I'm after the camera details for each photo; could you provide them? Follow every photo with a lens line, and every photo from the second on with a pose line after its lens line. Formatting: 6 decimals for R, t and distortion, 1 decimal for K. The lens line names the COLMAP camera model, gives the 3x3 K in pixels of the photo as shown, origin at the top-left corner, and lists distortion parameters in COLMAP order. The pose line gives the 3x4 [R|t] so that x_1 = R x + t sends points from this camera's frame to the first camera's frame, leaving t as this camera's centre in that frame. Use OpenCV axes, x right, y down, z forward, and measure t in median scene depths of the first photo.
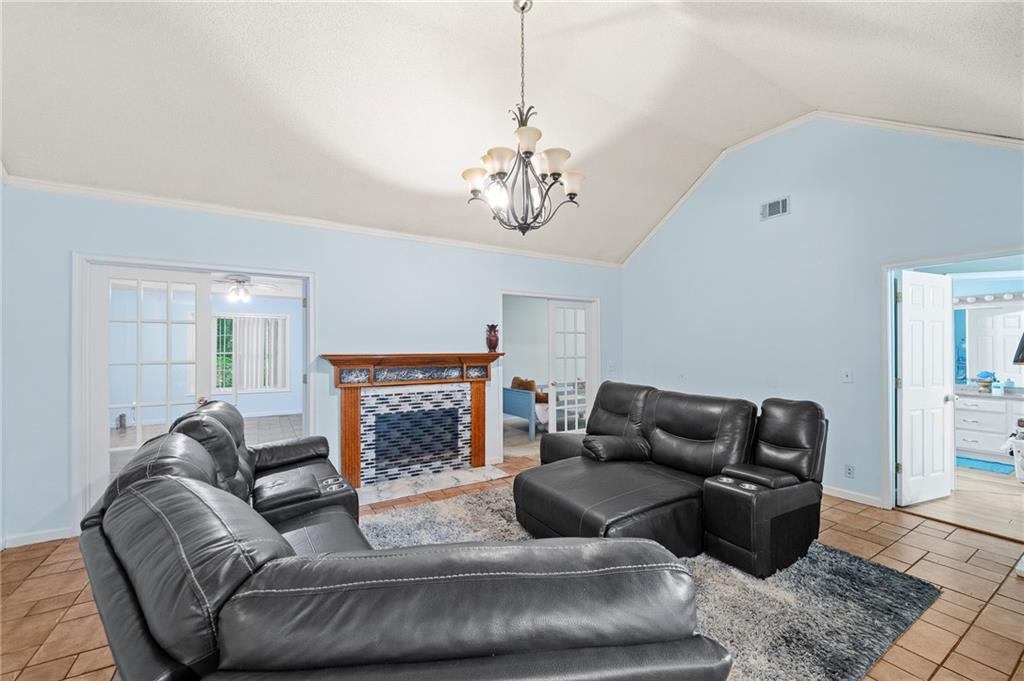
lens RADIAL K [[409.9, 0, 510.5], [0, 409.9, 347.0], [0, 0, 1]] dist [-0.000478, -0.000034]
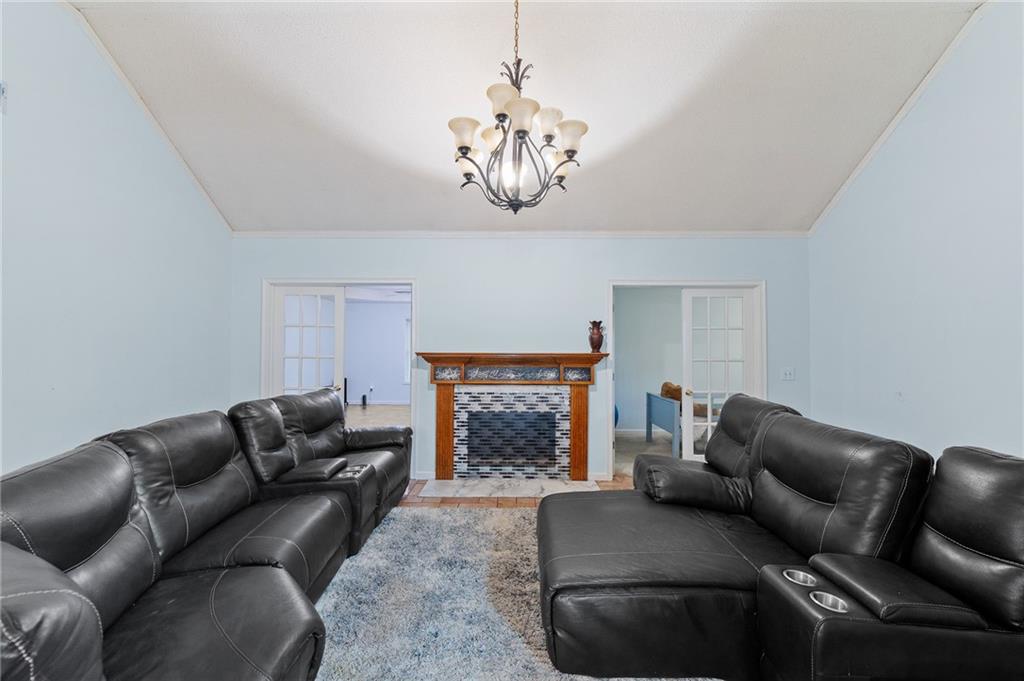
lens RADIAL K [[409.3, 0, 500.6], [0, 409.3, 343.2], [0, 0, 1]] dist [-0.001337, 0.000054]
pose [[0.846363, 0.000317, -0.532606, 0.276580], [-0.004875, 0.999963, -0.007152, 0.000182], [0.532584, 0.008650, 0.846333, 0.165111]]
